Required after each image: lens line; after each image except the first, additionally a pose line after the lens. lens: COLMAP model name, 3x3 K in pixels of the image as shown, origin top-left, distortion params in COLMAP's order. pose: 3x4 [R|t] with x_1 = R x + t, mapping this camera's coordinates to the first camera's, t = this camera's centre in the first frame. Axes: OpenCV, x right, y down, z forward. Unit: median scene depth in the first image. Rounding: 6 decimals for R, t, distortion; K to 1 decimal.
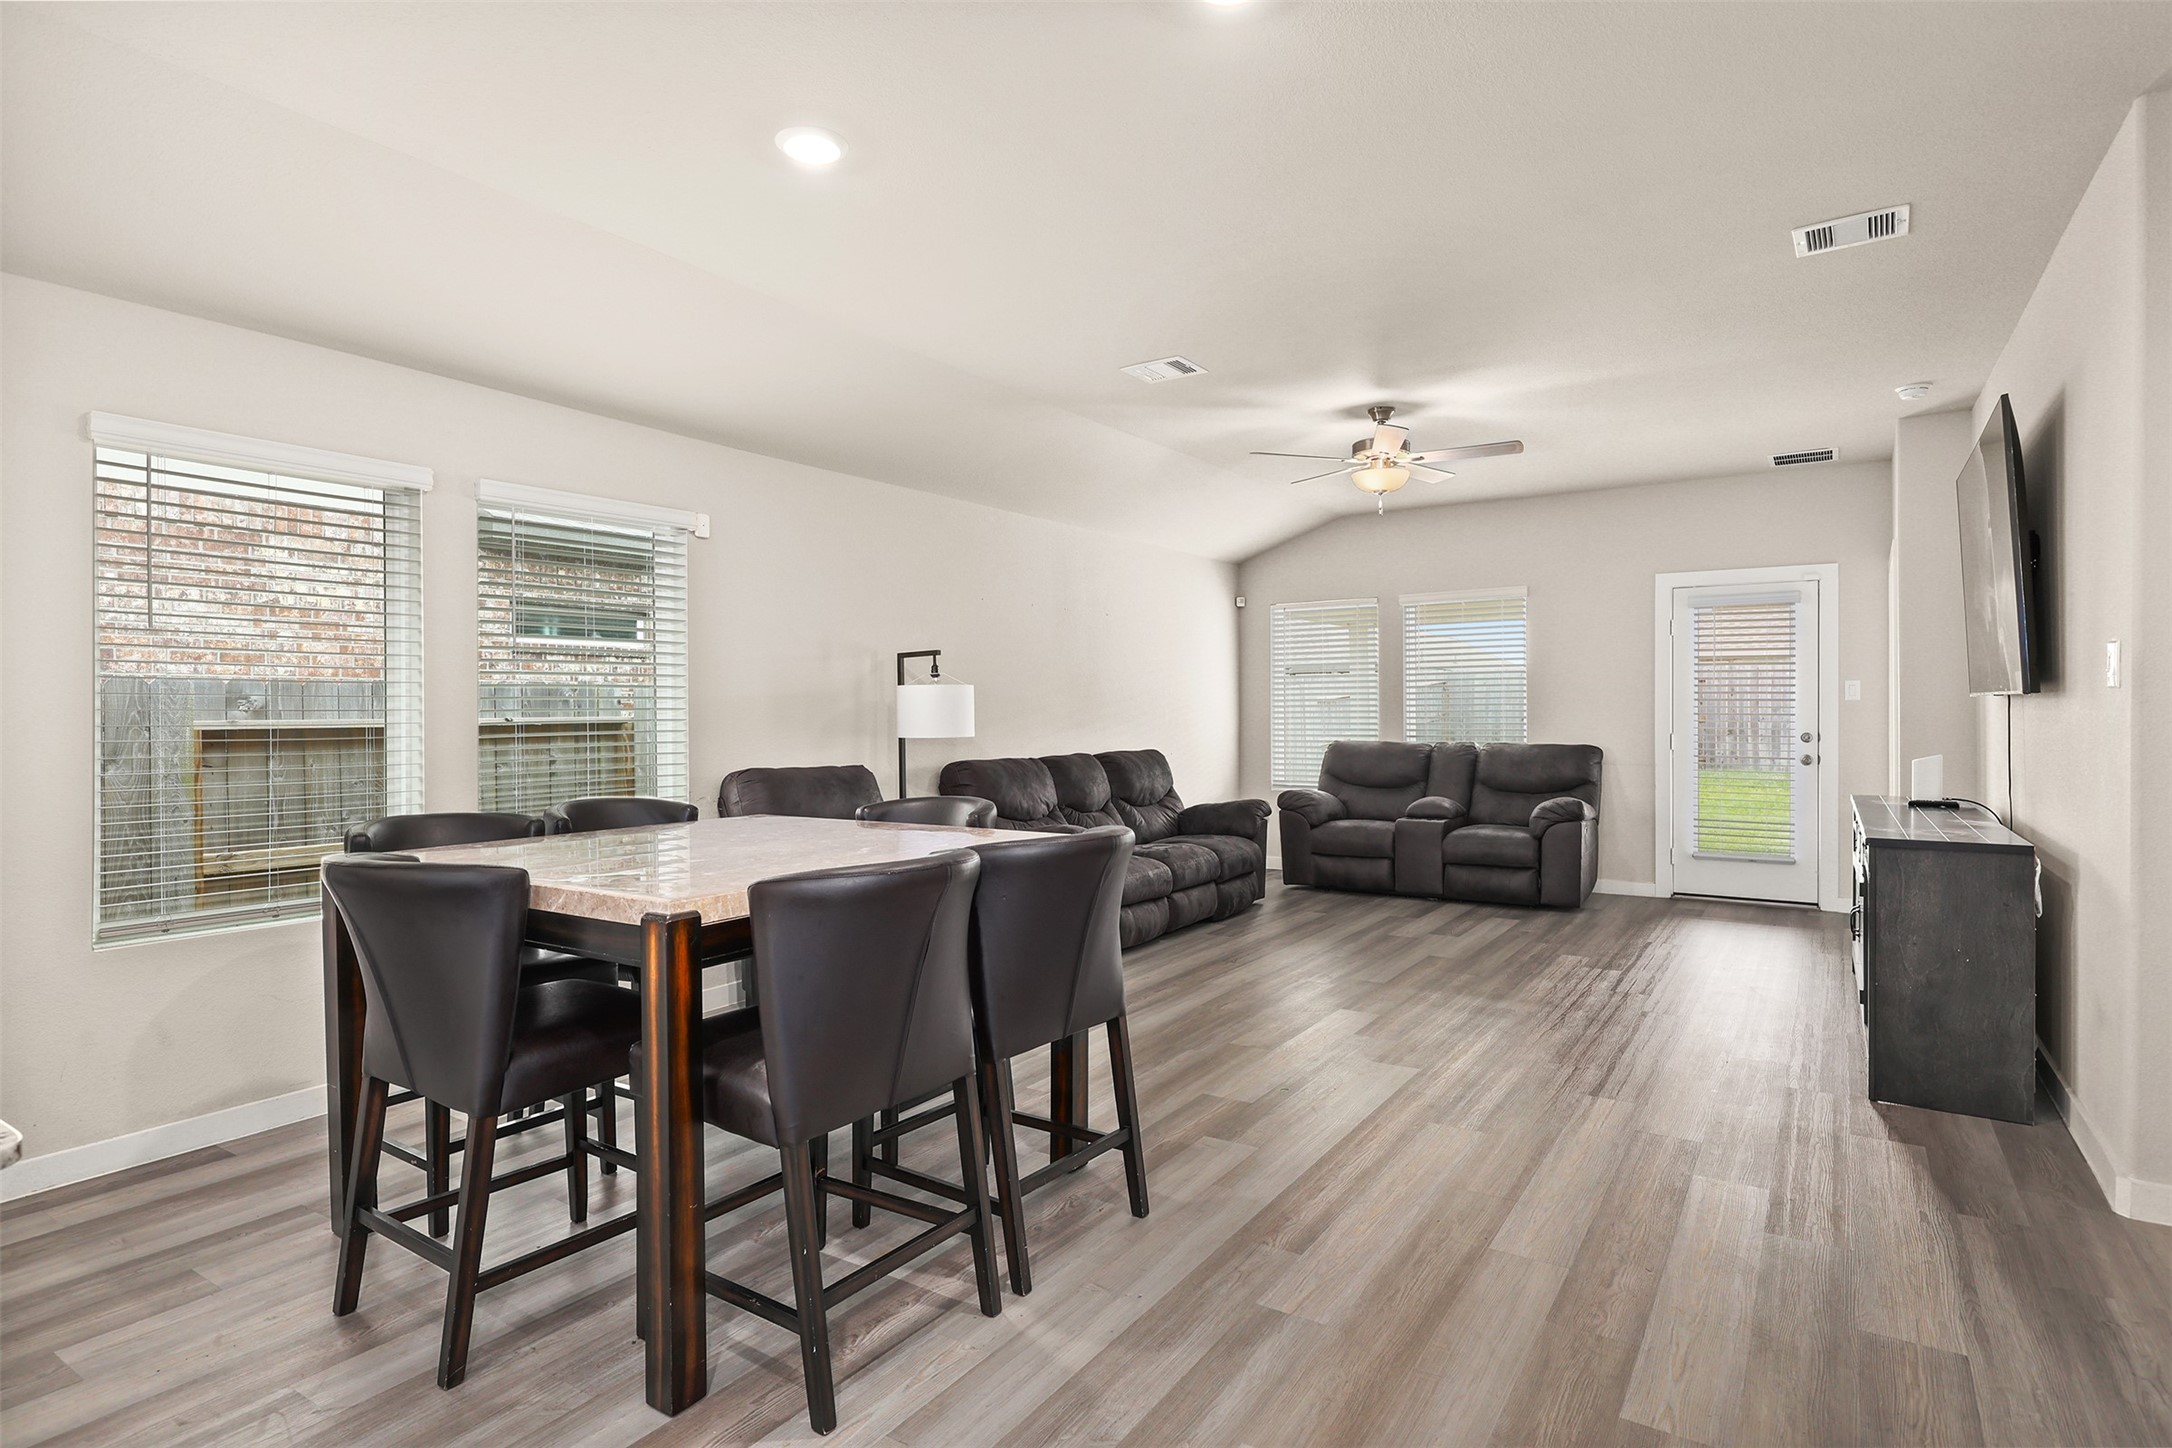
lens RADIAL K [[1135.4, 0, 1076.4], [0, 1135.4, 734.0], [0, 0, 1]] dist [0.010760, -0.001943]
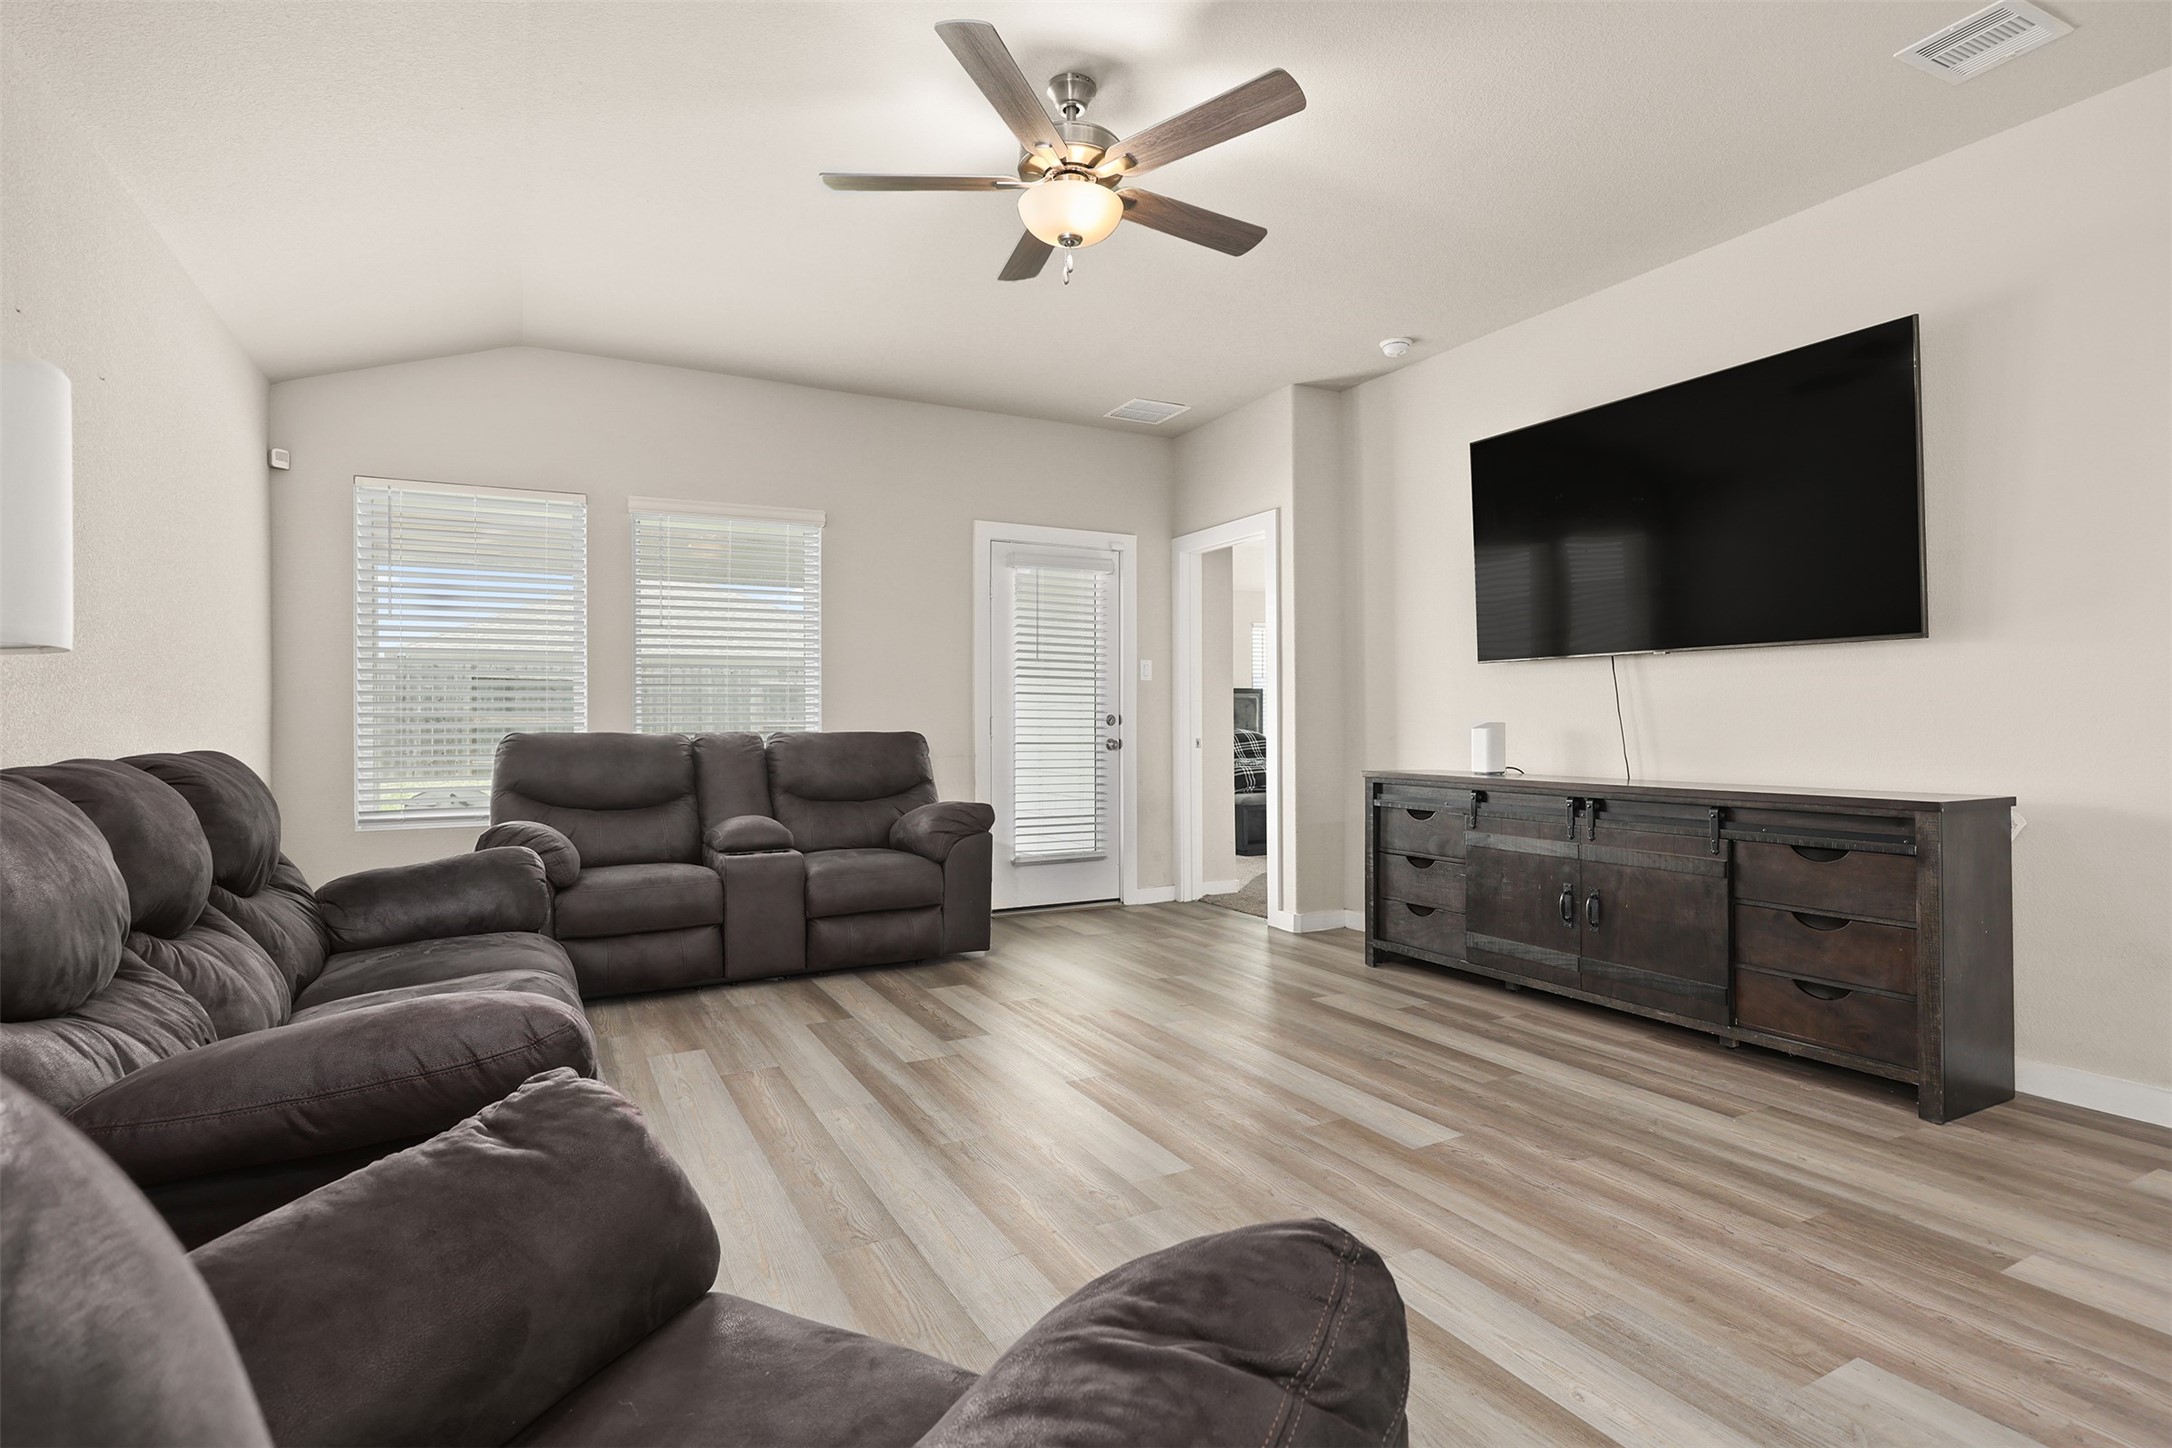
lens RADIAL K [[1082.6, 0, 1088.1], [0, 1082.6, 722.4], [0, 0, 1]] dist [0.019370, -0.000128]
pose [[0.473646, 0.002071, 0.880713, -0.138687], [0.018870, 0.999744, -0.012499, 0.015544], [-0.880513, 0.022539, 0.473485, 0.596281]]
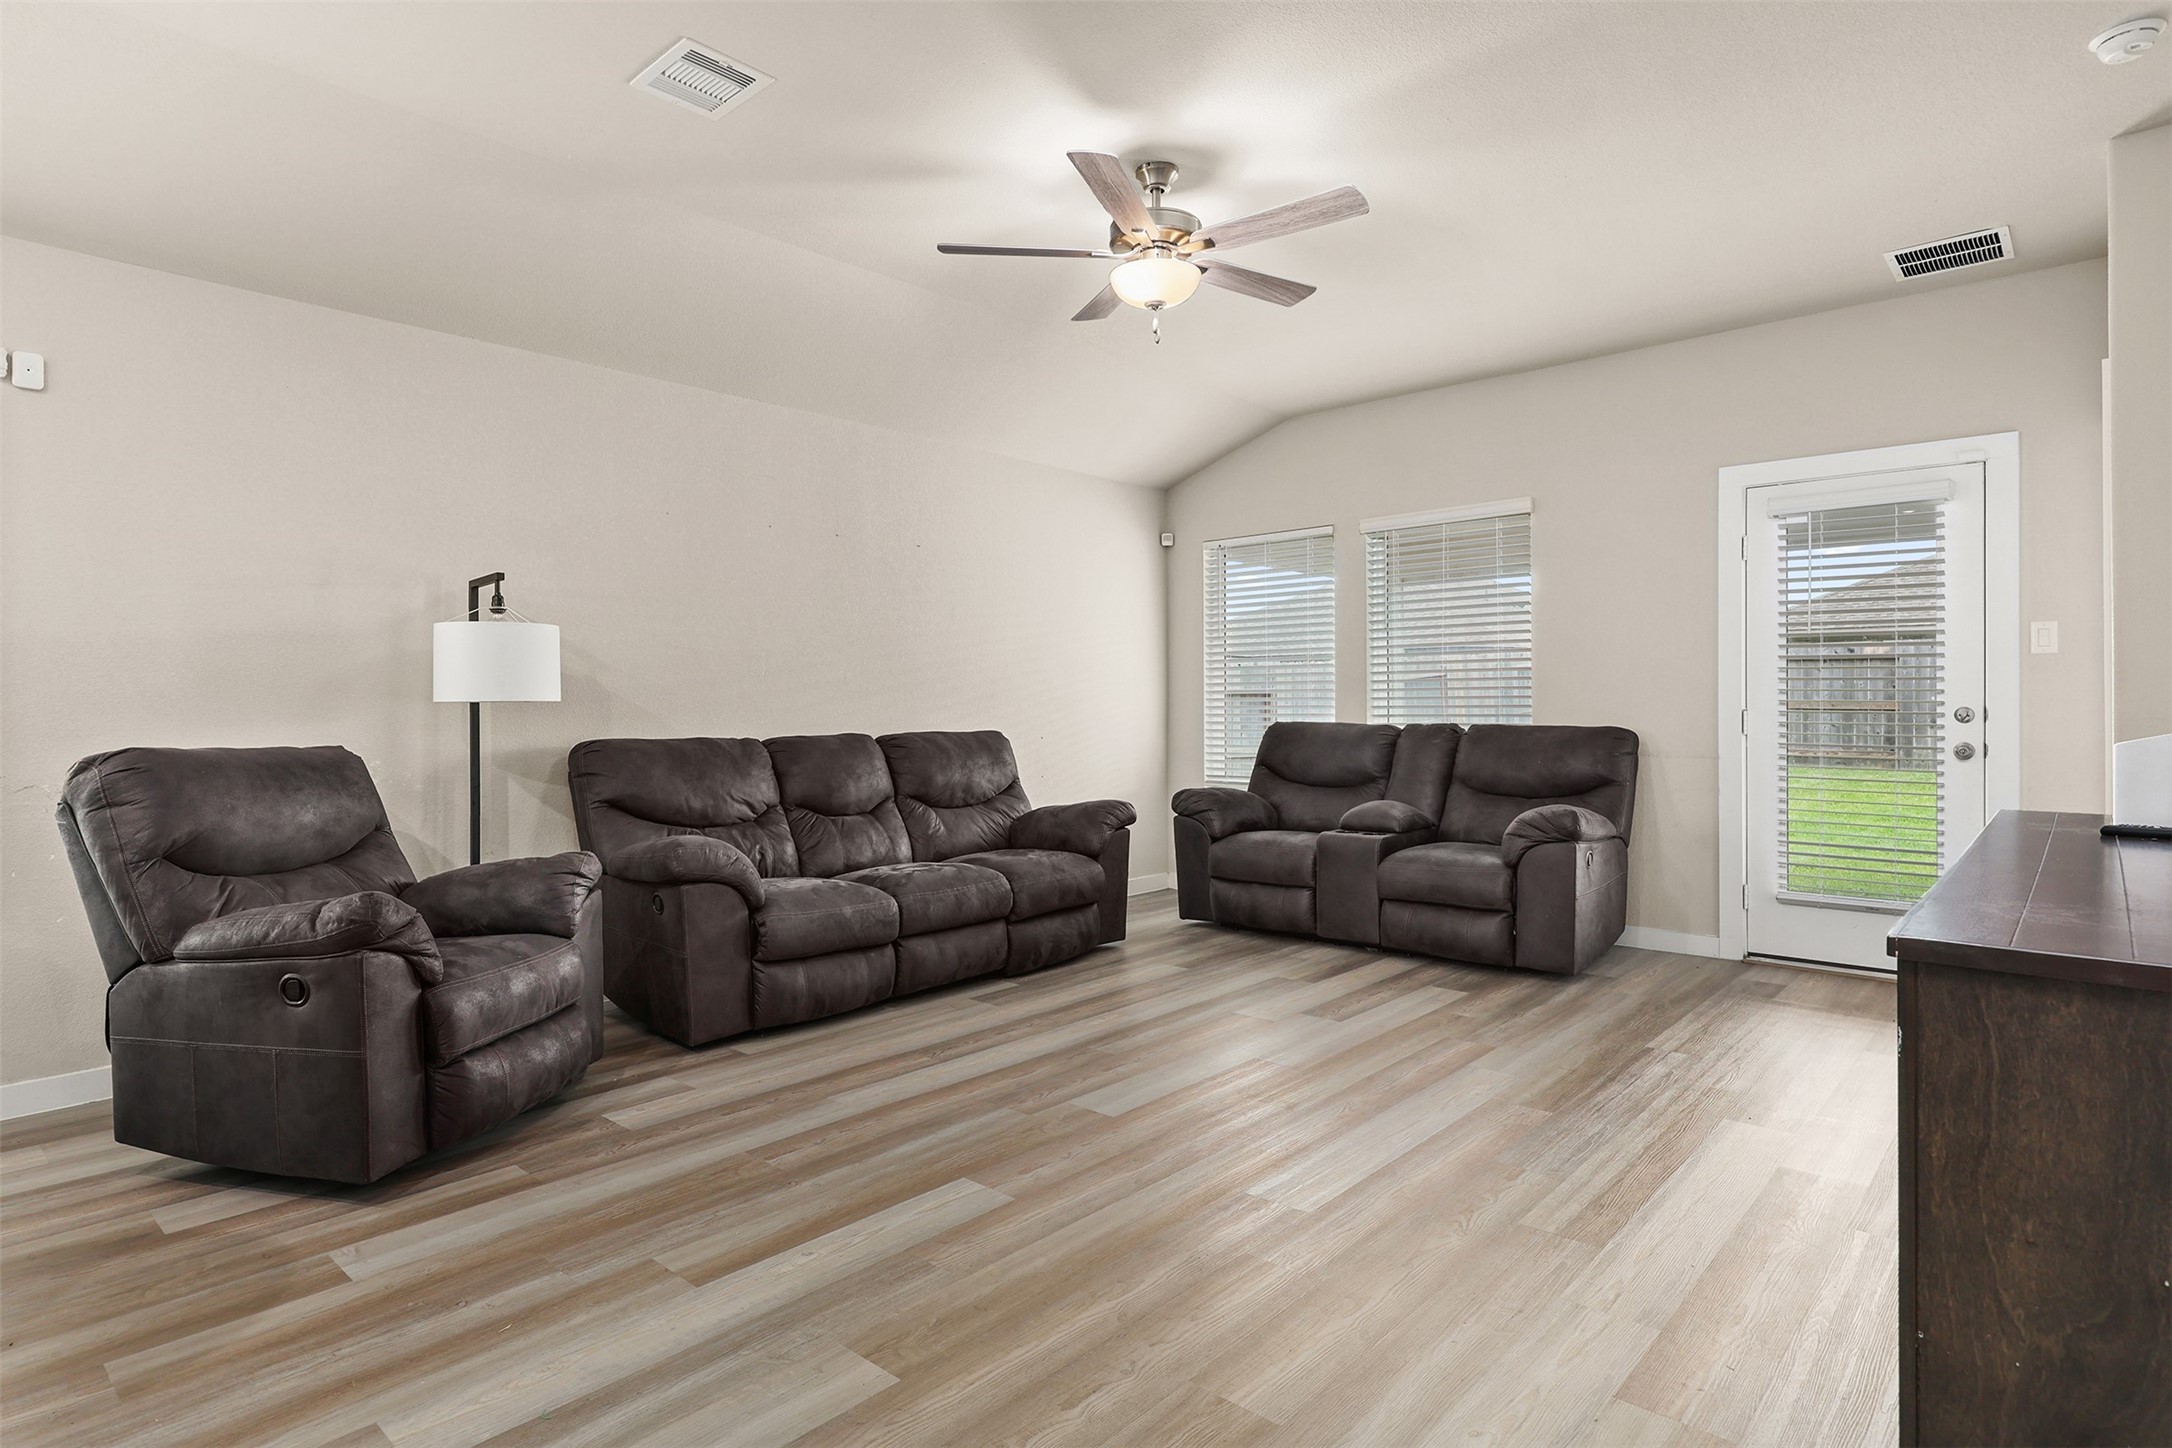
lens RADIAL K [[1135.4, 0, 1071.2], [0, 1135.4, 717.7], [0, 0, 1]] dist [0.010760, -0.001943]
pose [[0.988256, 0.004429, -0.152743, 0.252043], [-0.006026, 0.999932, -0.010000, 0.013508], [0.152688, 0.010803, 0.988215, 0.307195]]
